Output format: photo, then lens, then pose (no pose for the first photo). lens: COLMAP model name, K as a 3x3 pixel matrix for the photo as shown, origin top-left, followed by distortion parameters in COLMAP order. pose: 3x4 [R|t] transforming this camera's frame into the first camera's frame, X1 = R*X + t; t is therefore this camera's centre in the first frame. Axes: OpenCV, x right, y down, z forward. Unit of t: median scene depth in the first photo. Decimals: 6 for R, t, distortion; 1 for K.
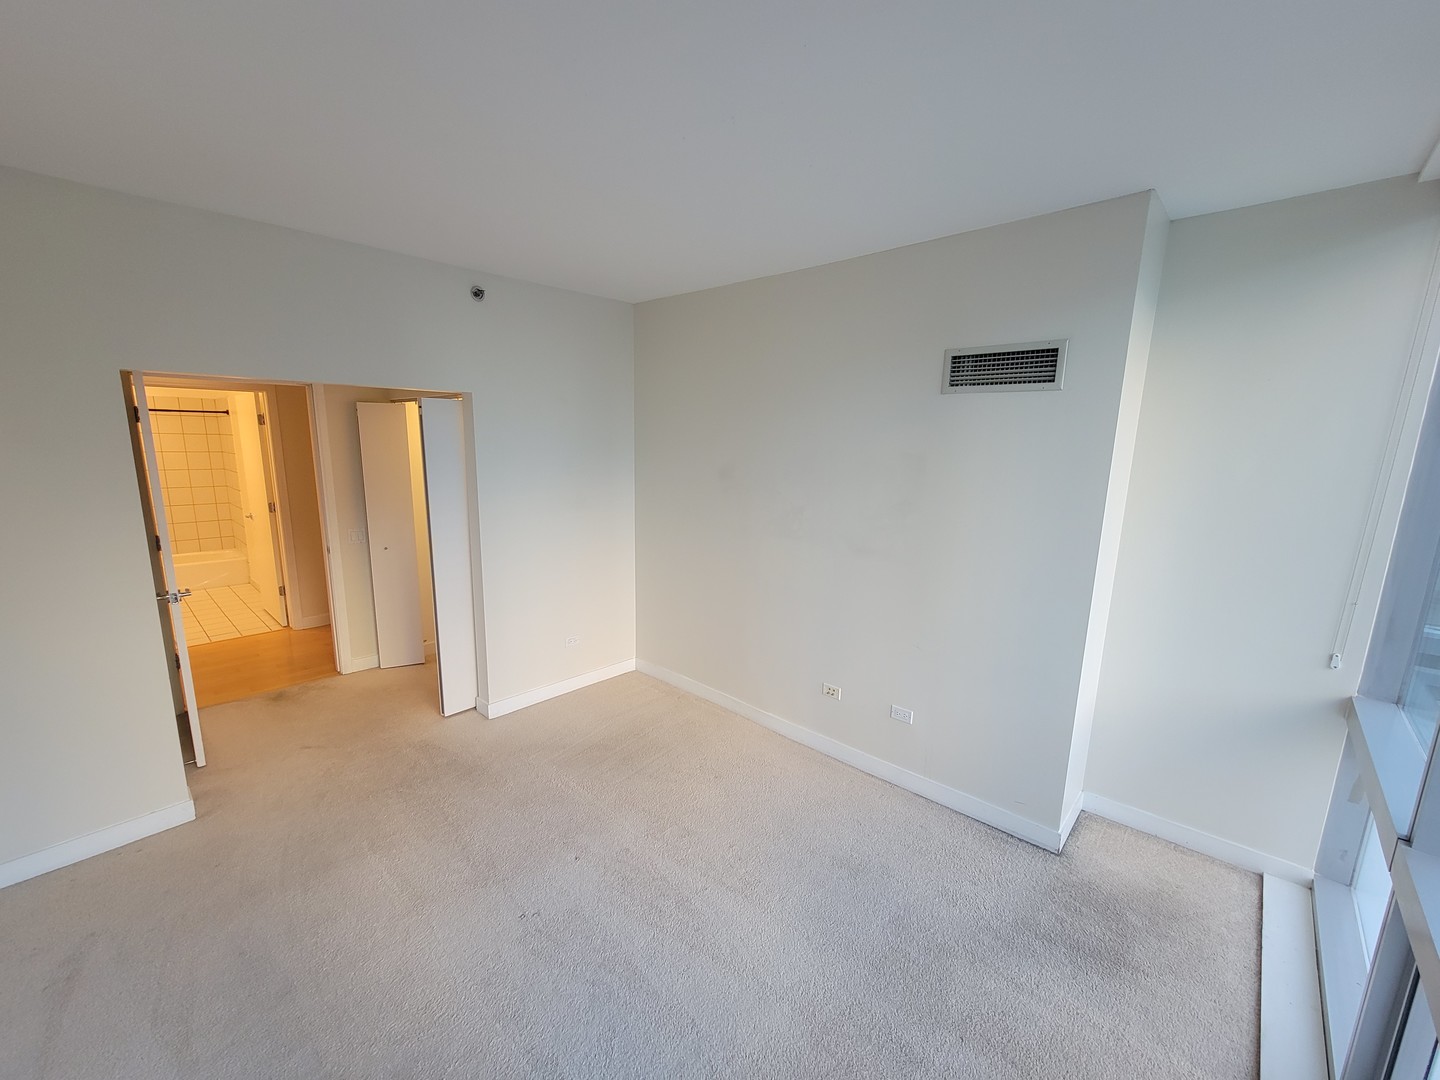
lens RADIAL K [[587.9, 0, 713.1], [0, 587.9, 544.2], [0, 0, 1]] dist [0.002118, 0.000867]
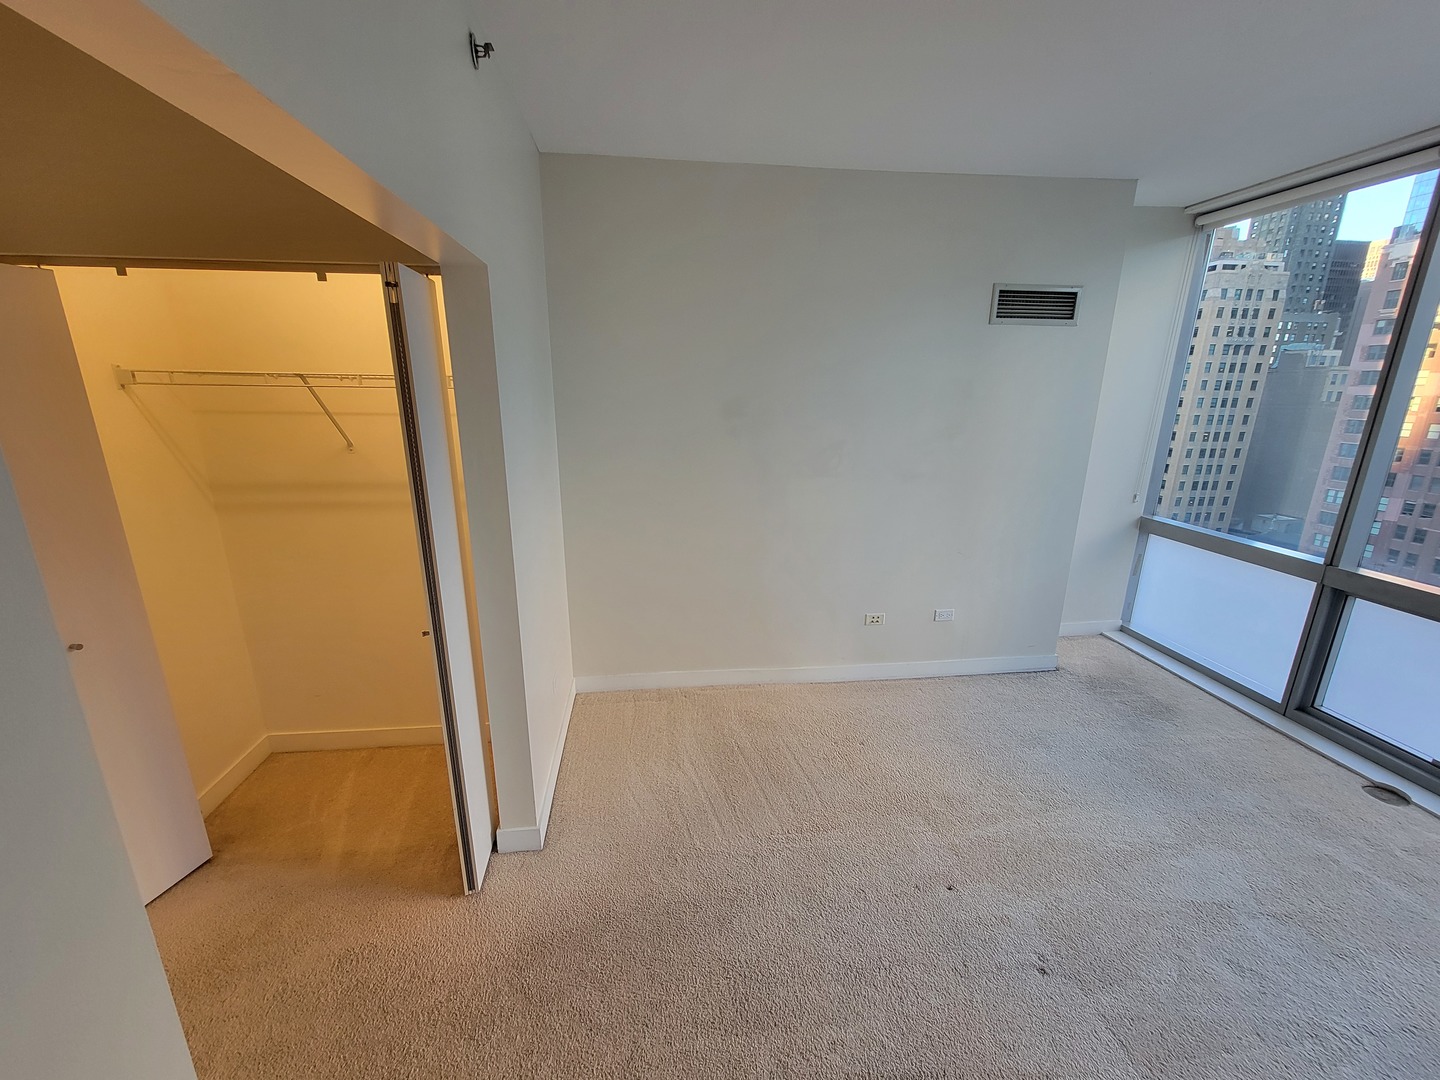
lens RADIAL K [[587.9, 0, 715.5], [0, 587.9, 543.5], [0, 0, 1]] dist [0.002118, 0.000867]
pose [[0.646994, -0.213342, 0.732041, -0.873335], [0.140810, 0.976977, 0.160273, -0.102416], [-0.749380, -0.000617, 0.662140, 0.660499]]
